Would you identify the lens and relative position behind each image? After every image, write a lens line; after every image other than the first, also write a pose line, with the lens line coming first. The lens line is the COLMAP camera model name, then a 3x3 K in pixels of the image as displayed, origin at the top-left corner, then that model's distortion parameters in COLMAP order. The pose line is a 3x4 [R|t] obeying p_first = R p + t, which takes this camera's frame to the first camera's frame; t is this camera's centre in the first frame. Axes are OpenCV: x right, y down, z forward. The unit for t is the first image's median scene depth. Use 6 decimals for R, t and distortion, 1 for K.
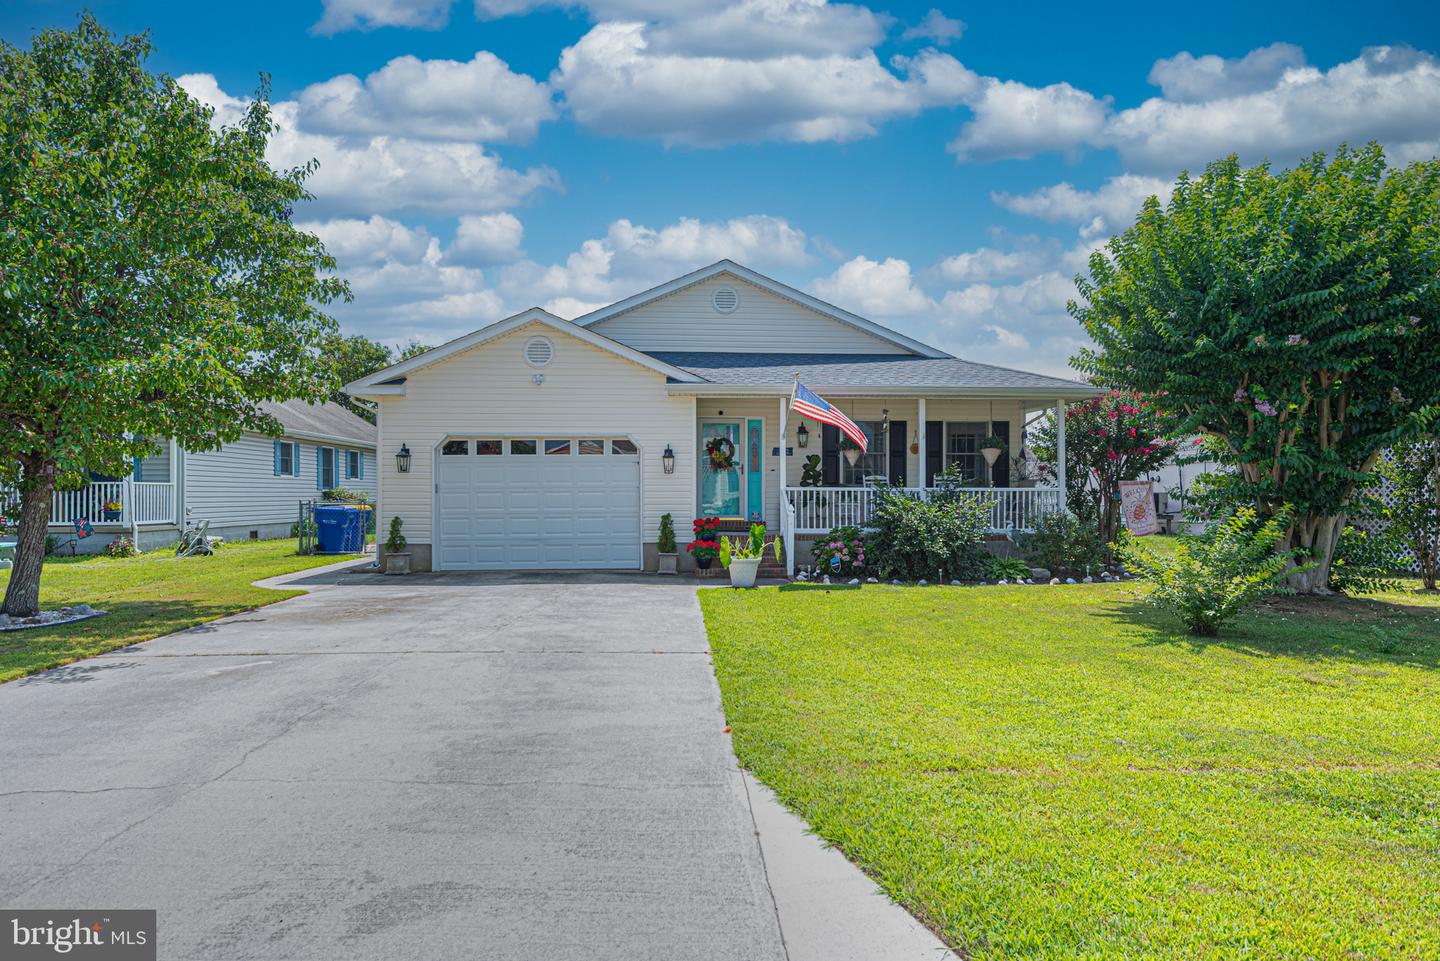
lens RADIAL K [[911.9, 0, 721.1], [0, 911.9, 481.4], [0, 0, 1]] dist [-0.032700, -0.000460]
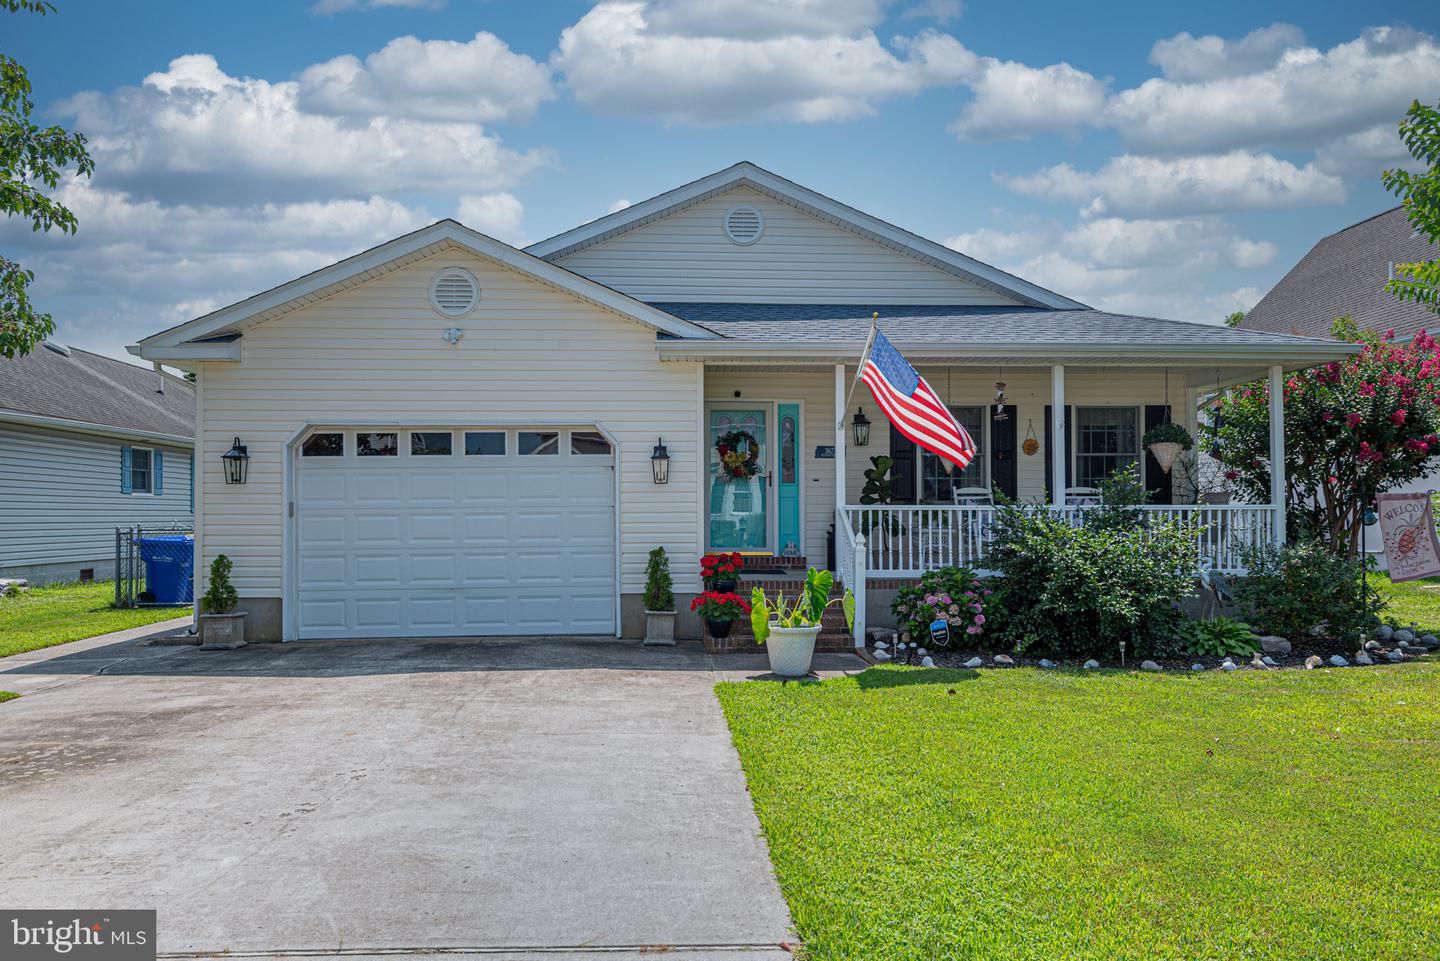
lens RADIAL K [[957.8, 0, 721.0], [0, 957.8, 487.9], [0, 0, 1]] dist [0.033272, 0.000255]
pose [[0.999851, -0.003414, 0.016928, -0.026826], [0.003663, 0.999886, -0.014676, 0.003936], [-0.016876, 0.014736, 0.999749, 0.332135]]
